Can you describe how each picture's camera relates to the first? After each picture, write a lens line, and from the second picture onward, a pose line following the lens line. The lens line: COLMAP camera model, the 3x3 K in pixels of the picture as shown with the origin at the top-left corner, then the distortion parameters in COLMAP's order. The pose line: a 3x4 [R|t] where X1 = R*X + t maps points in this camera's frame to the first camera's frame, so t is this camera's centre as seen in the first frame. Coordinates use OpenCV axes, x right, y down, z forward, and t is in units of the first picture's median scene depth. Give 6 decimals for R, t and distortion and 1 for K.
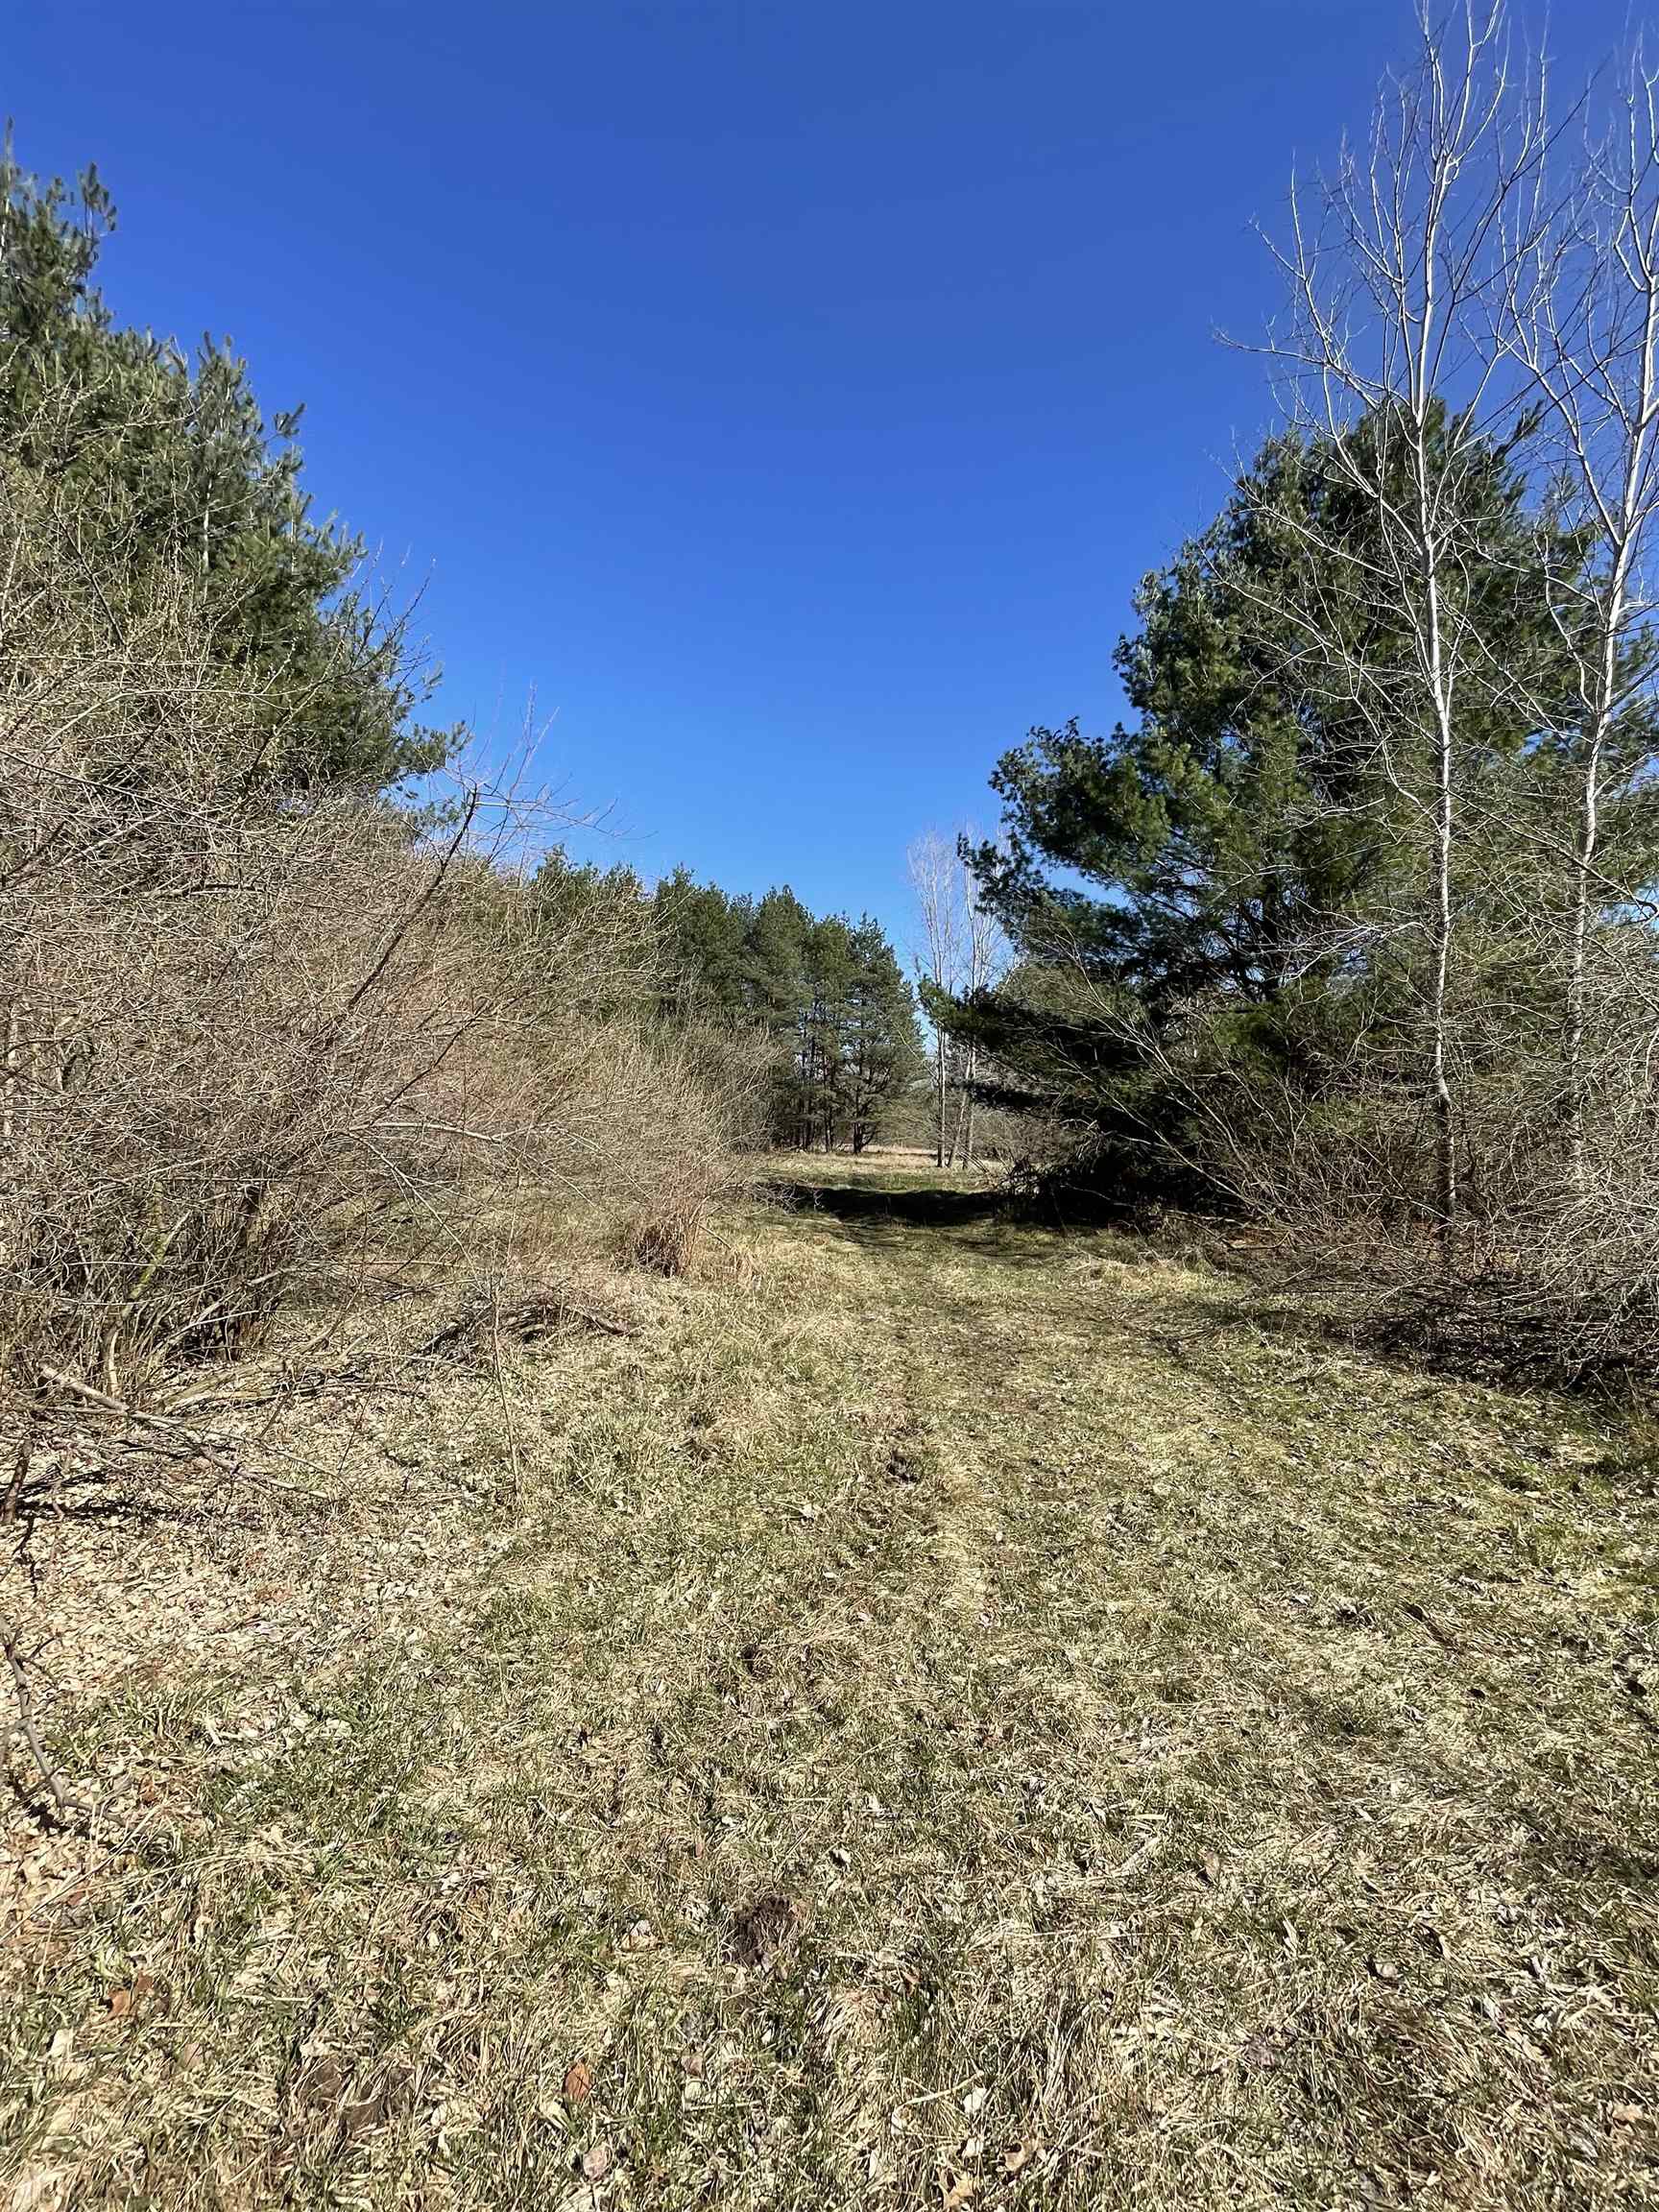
lens RADIAL K [[889.0, 0, 829.5], [0, 889.0, 1106.0], [0, 0, 1]] dist [-0.007819, -0.000110]
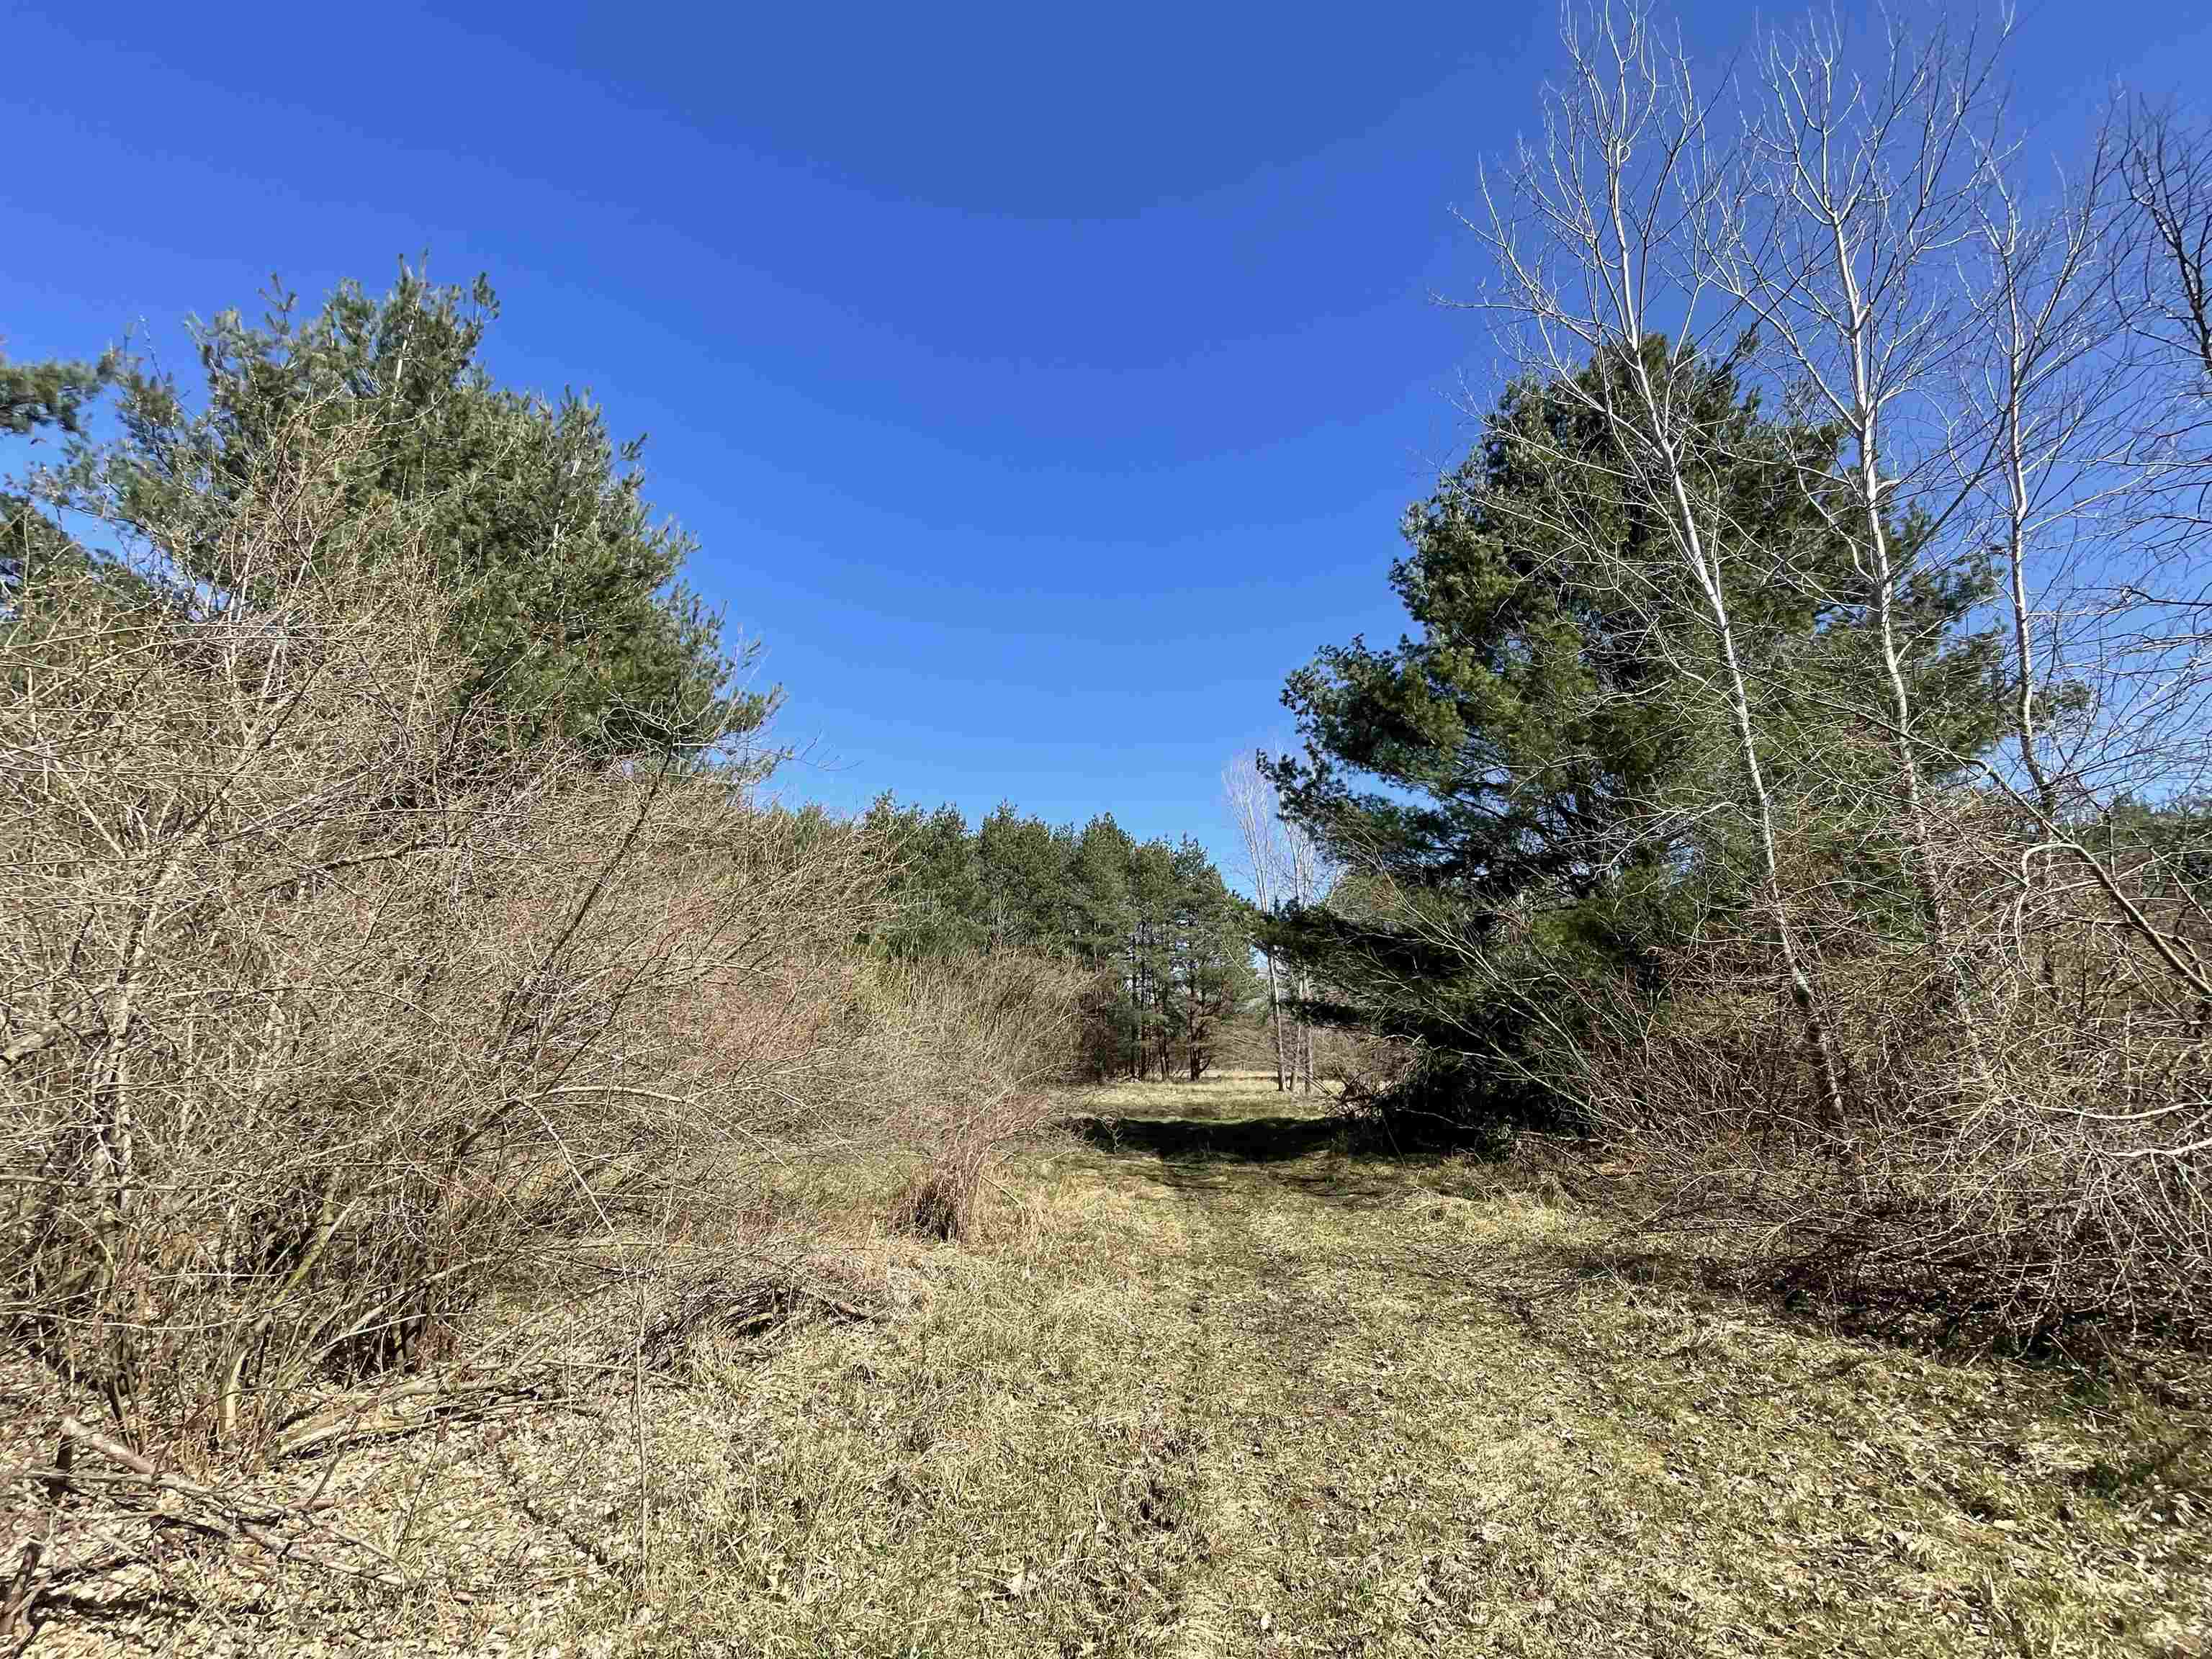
lens RADIAL K [[891.6, 0, 1106.0], [0, 891.6, 829.5], [0, 0, 1]] dist [-0.006212, -0.000142]
pose [[0.996341, -0.065916, -0.054400, 0.047633], [0.052210, 0.973373, -0.223203, -0.002435], [0.067664, 0.219546, 0.973253, 0.037709]]
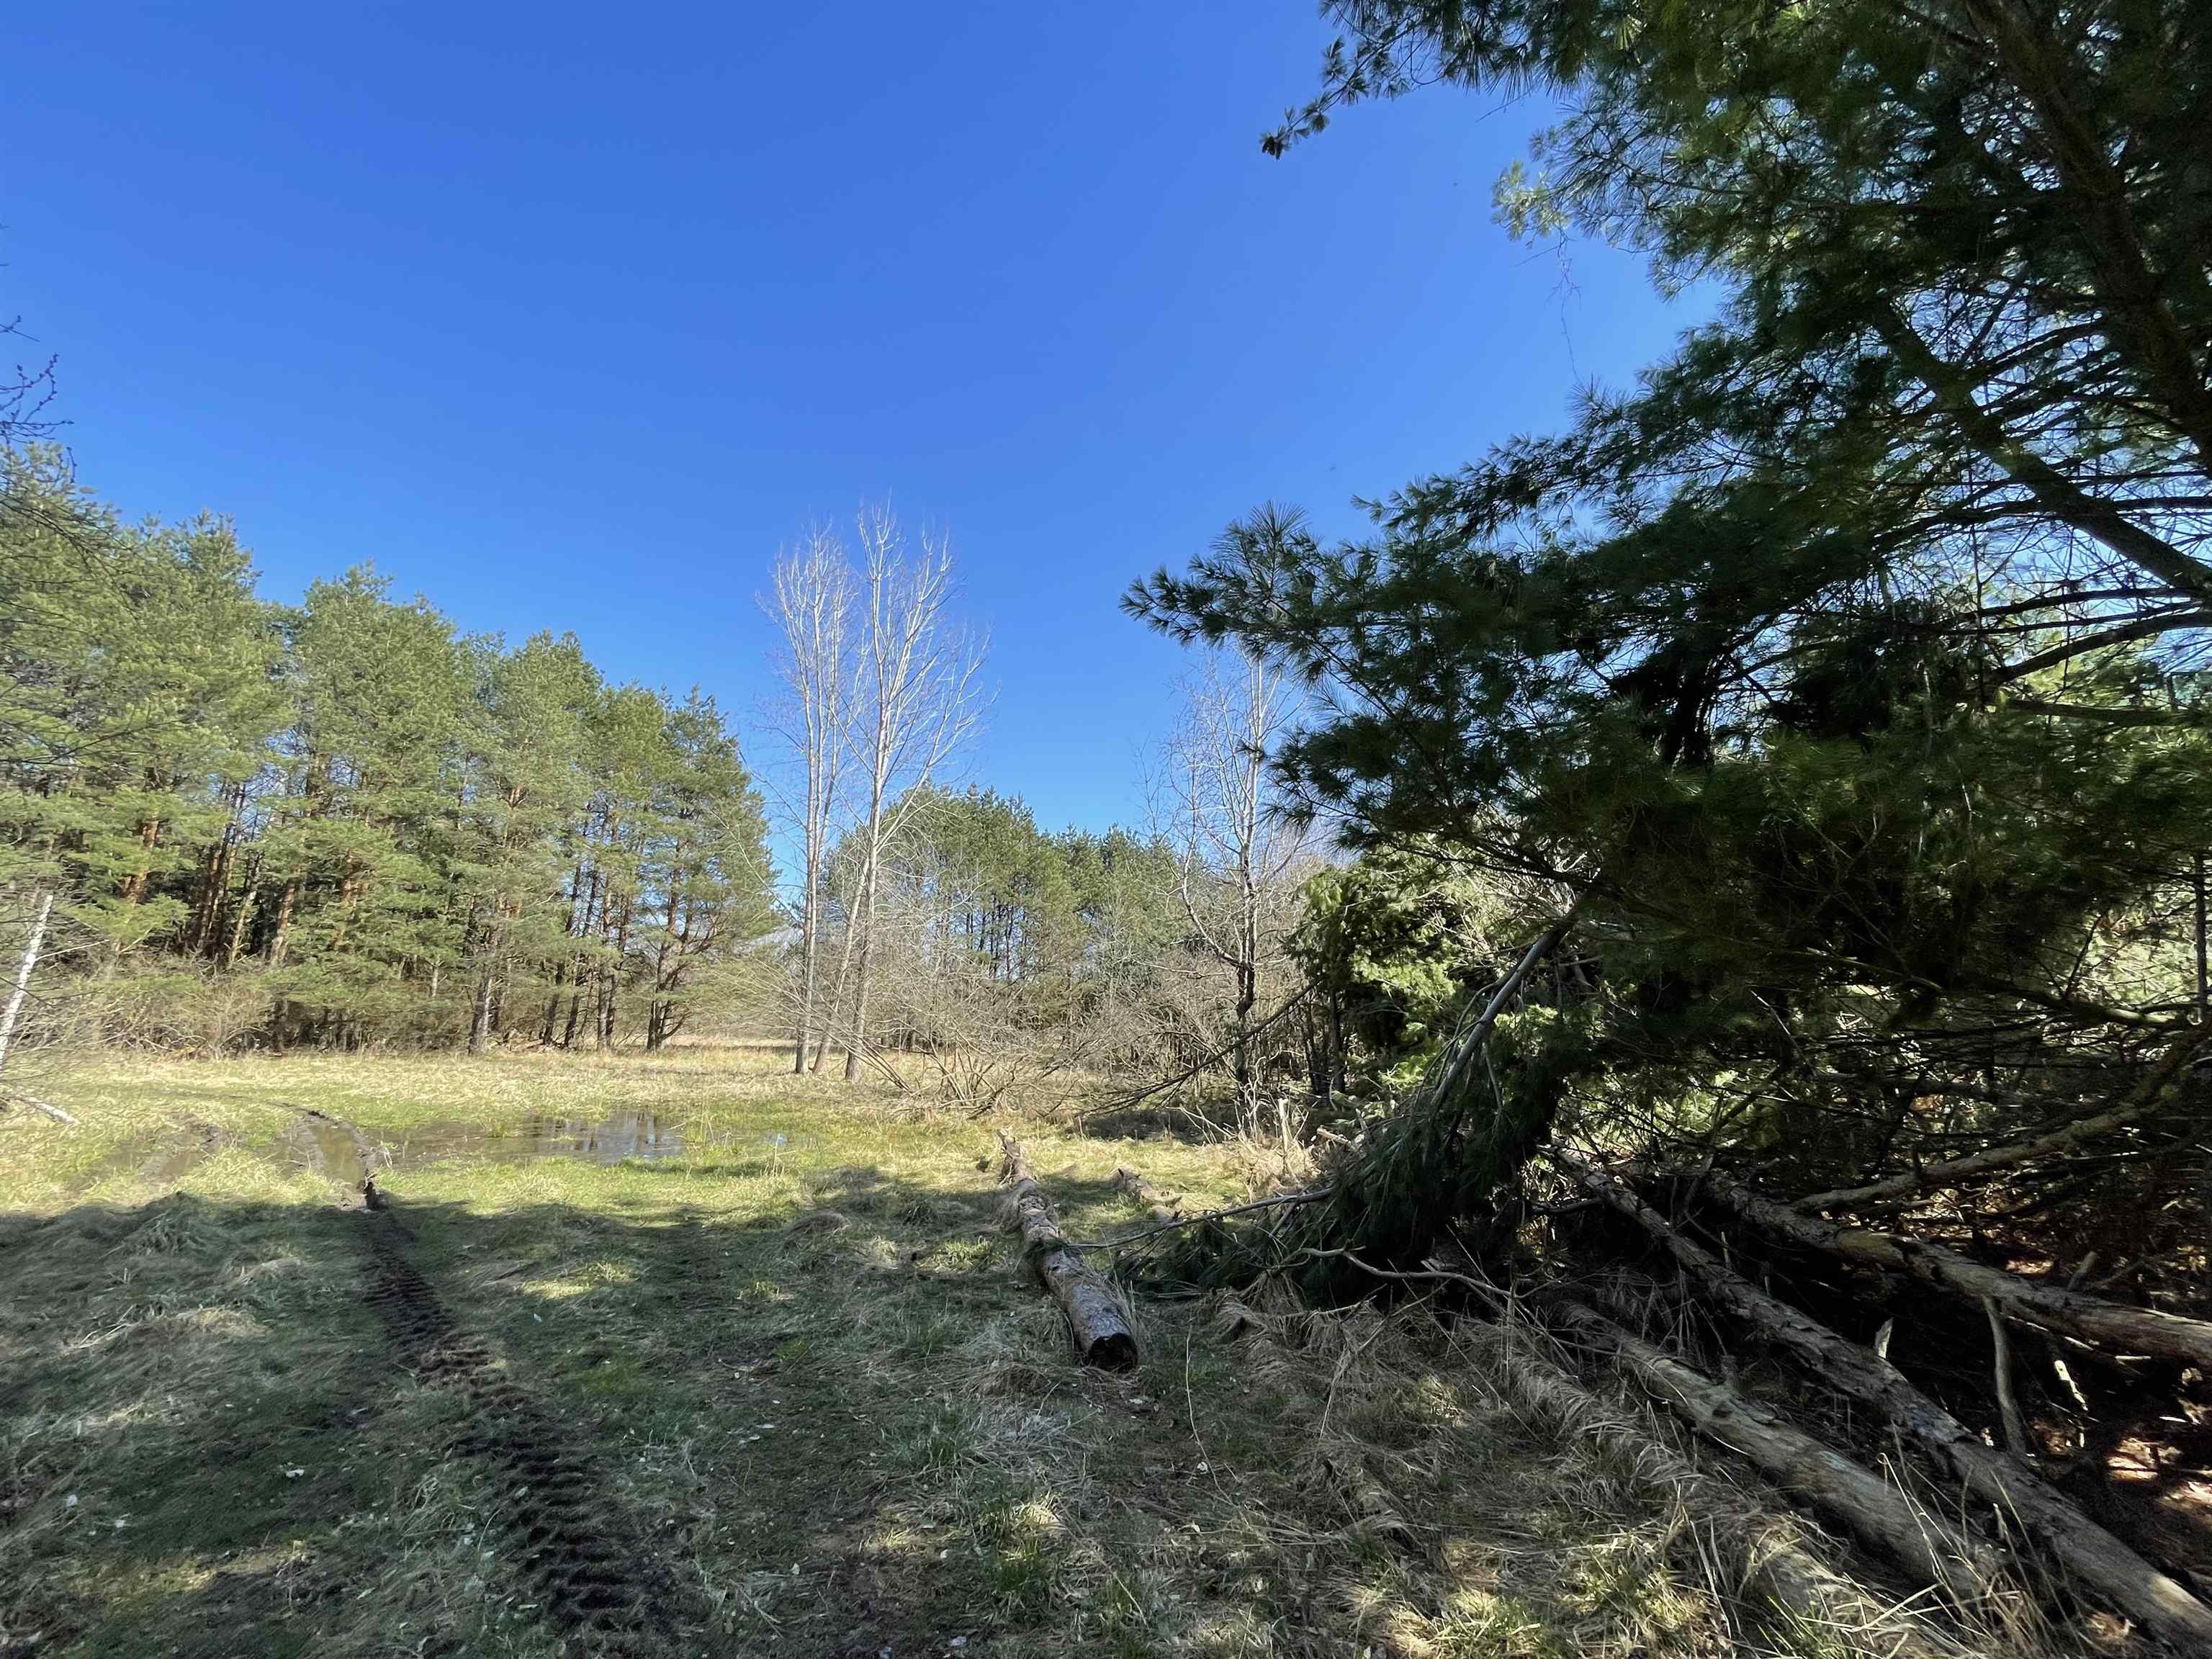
lens RADIAL K [[891.6, 0, 1106.0], [0, 891.6, 829.5], [0, 0, 1]] dist [-0.006212, -0.000142]
pose [[0.888458, 0.075785, 0.452658, 0.159438], [0.005012, 0.984612, -0.174683, 0.090631], [-0.458931, 0.157468, 0.874406, 2.305422]]
